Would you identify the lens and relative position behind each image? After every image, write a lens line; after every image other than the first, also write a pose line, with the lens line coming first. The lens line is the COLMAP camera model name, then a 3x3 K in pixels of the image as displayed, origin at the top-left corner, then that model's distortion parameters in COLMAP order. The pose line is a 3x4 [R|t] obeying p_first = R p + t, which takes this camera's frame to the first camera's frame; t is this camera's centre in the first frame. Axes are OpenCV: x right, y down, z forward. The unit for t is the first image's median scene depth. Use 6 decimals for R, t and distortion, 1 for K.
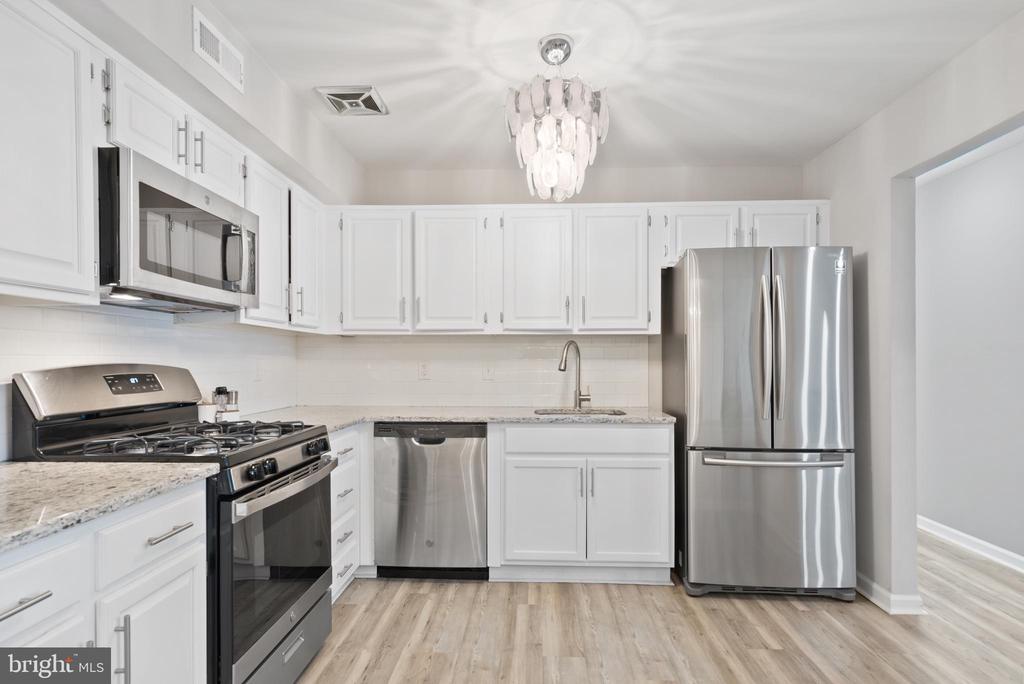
lens RADIAL K [[539.3, 0, 516.1], [0, 539.3, 359.2], [0, 0, 1]] dist [-0.002124, -0.000169]
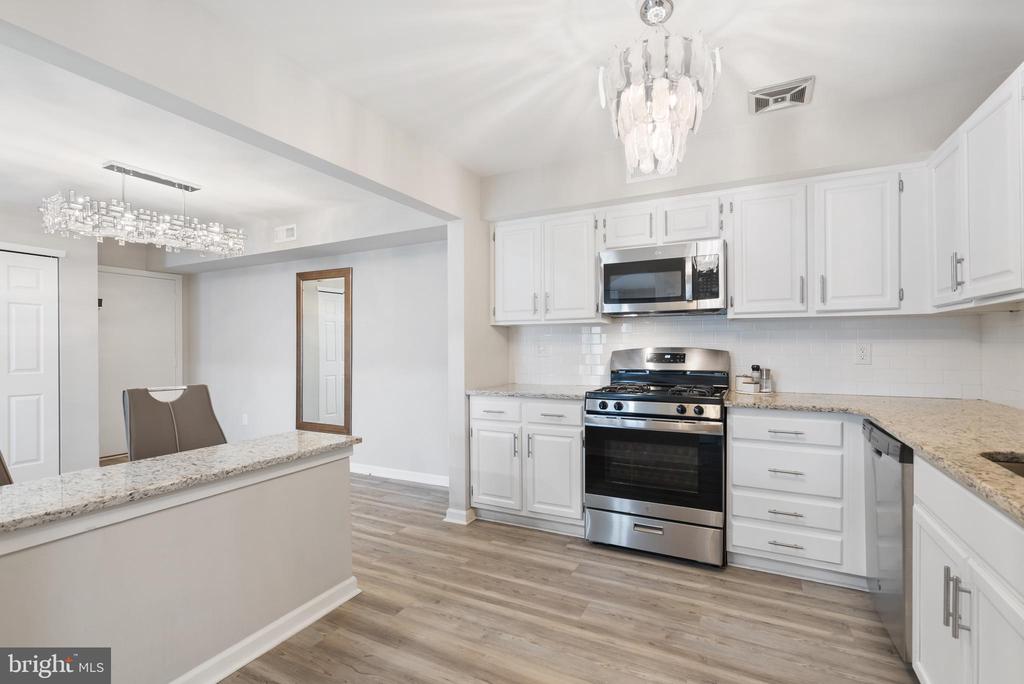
lens RADIAL K [[472.4, 0, 515.7], [0, 472.4, 345.0], [0, 0, 1]] dist [0.001942, 0.000045]
pose [[-0.415258, 0.002850, -0.909699, 0.819789], [0.005880, 0.999983, 0.000448, -0.002456], [0.909685, -0.005163, -0.415268, 1.003950]]
